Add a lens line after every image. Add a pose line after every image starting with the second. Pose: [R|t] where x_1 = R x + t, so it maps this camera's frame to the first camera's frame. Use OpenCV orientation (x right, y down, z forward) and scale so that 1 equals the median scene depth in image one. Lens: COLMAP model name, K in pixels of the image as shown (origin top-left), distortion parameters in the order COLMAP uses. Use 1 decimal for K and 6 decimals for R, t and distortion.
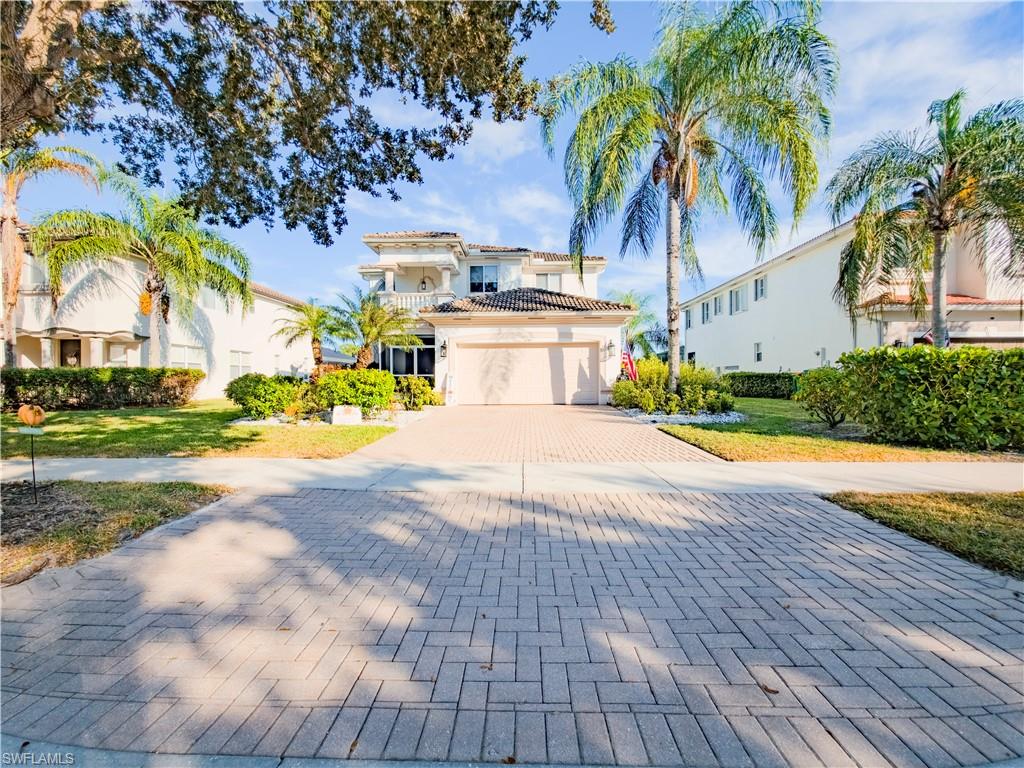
lens RADIAL K [[419.5, 0, 503.3], [0, 419.5, 376.3], [0, 0, 1]] dist [0.007660, -0.000383]
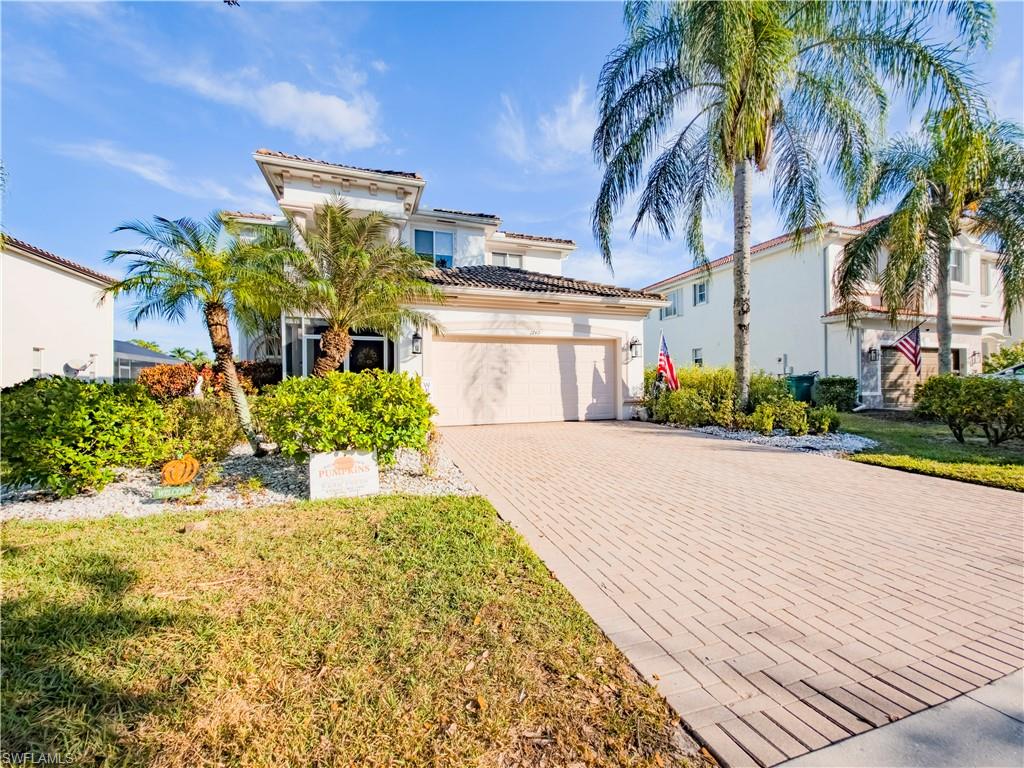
lens RADIAL K [[419.5, 0, 507.8], [0, 419.5, 381.7], [0, 0, 1]] dist [0.007660, -0.000383]
pose [[0.932457, 0.000057, 0.361282, -0.242324], [-0.000284, 1.000000, 0.000574, -0.002503], [-0.361282, -0.000638, 0.932456, 0.343205]]
